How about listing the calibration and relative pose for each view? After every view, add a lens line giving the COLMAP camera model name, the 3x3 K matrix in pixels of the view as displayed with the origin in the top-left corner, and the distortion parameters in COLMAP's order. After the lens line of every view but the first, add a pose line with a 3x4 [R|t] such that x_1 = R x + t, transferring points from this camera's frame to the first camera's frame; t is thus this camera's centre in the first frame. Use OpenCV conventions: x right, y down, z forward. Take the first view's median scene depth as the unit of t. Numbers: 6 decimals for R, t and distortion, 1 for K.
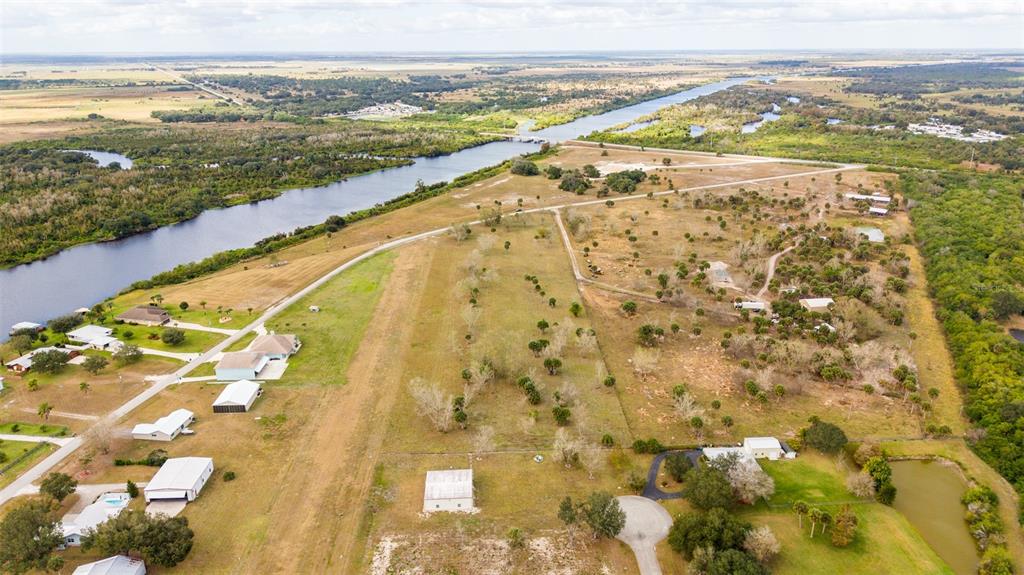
lens RADIAL K [[683.7, 0, 512.0], [0, 683.7, 287.5], [0, 0, 1]] dist [0.035282, -0.038032]
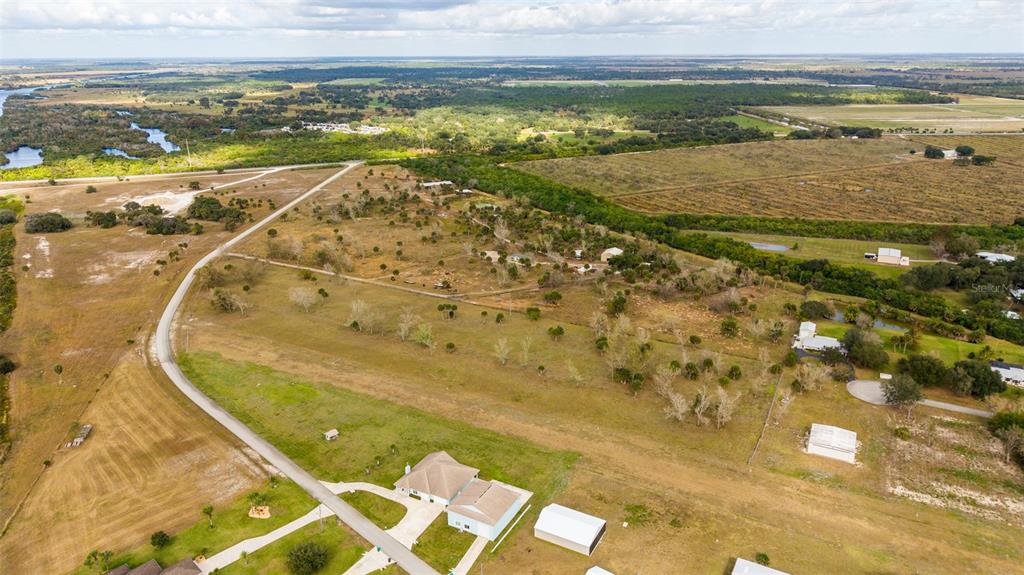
lens RADIAL K [[683.7, 0, 512.0], [0, 683.7, 287.5], [0, 0, 1]] dist [0.035282, -0.038032]
pose [[0.506708, -0.279420, 0.815580, -0.609491], [0.289302, 0.946275, 0.144458, -0.132692], [-0.812128, 0.162751, 0.560322, 0.377199]]
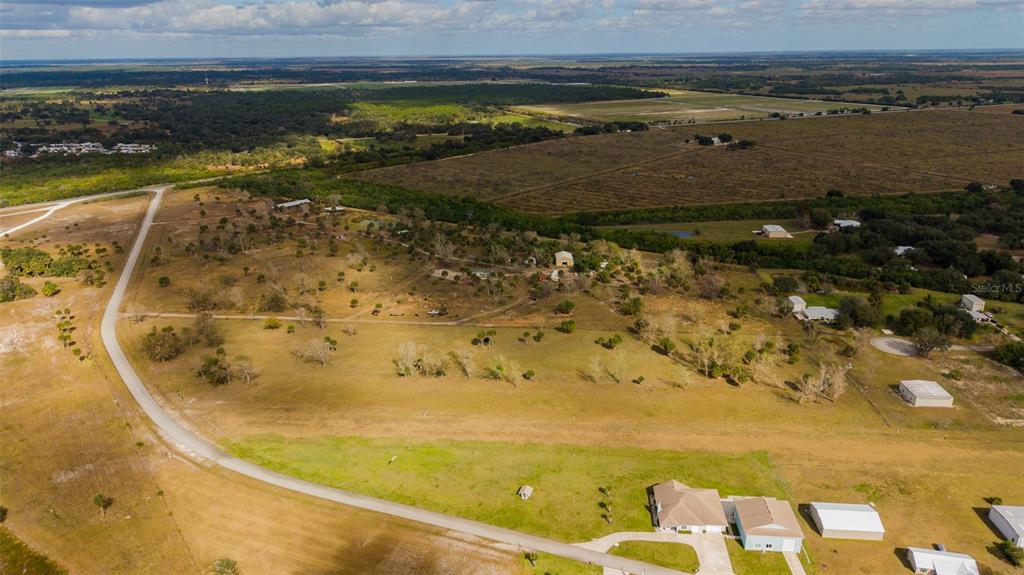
lens RADIAL K [[683.7, 0, 512.0], [0, 683.7, 287.5], [0, 0, 1]] dist [0.035282, -0.038032]
pose [[0.119844, -0.322181, 0.939062, -0.689406], [0.339052, 0.902292, 0.266295, -0.259408], [-0.933103, 0.286477, 0.217370, 0.701724]]
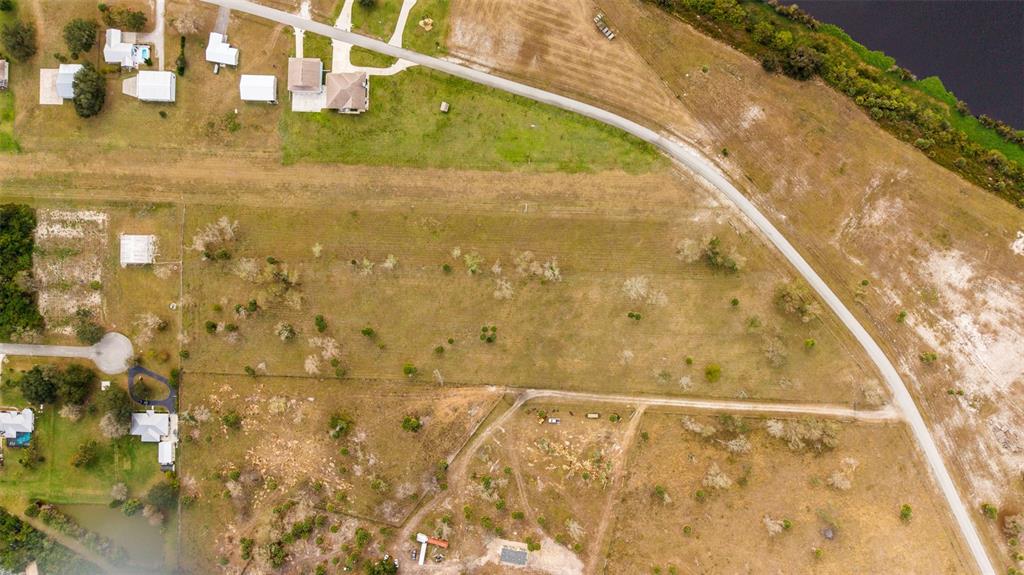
lens RADIAL K [[683.7, 0, 512.0], [0, 683.7, 287.5], [0, 0, 1]] dist [0.035282, -0.038032]
pose [[-0.069077, 0.997583, 0.007485, -0.037298], [-0.292354, -0.027417, 0.955917, -0.802460], [0.953812, 0.063844, 0.293542, 0.698100]]
